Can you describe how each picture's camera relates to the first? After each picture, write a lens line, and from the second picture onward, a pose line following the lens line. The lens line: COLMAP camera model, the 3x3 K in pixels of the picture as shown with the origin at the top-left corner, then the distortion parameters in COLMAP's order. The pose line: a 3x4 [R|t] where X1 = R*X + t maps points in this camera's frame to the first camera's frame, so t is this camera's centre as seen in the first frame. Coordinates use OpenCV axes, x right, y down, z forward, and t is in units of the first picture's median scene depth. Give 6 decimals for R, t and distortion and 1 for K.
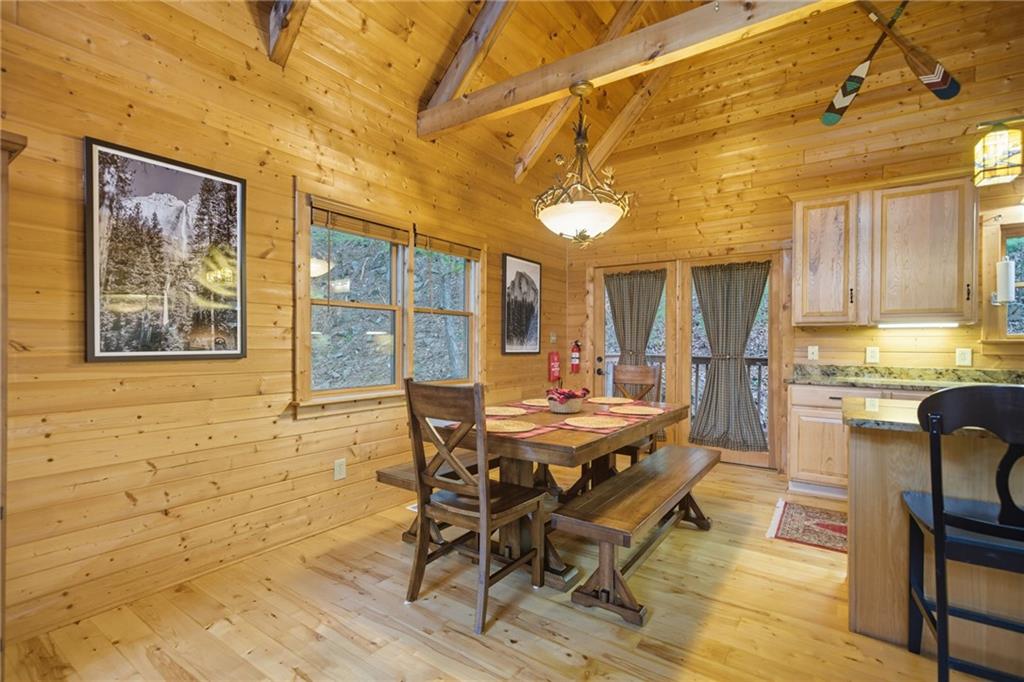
lens RADIAL K [[477.9, 0, 509.3], [0, 477.9, 342.3], [0, 0, 1]] dist [0.000792, 0.000613]
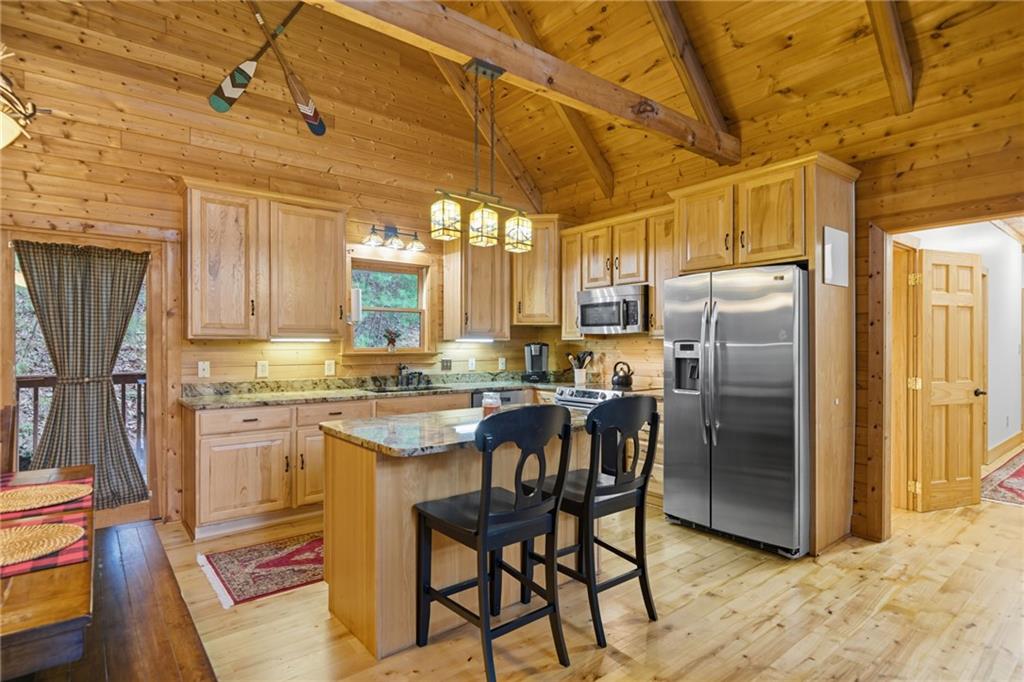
lens RADIAL K [[530.1, 0, 511.0], [0, 530.1, 344.5], [0, 0, 1]] dist [0.004295, 0.000064]
pose [[0.265905, -0.007902, 0.963967, -0.147504], [-0.003161, 0.999954, 0.009069, -0.035855], [-0.963994, -0.005458, 0.265868, 0.232468]]
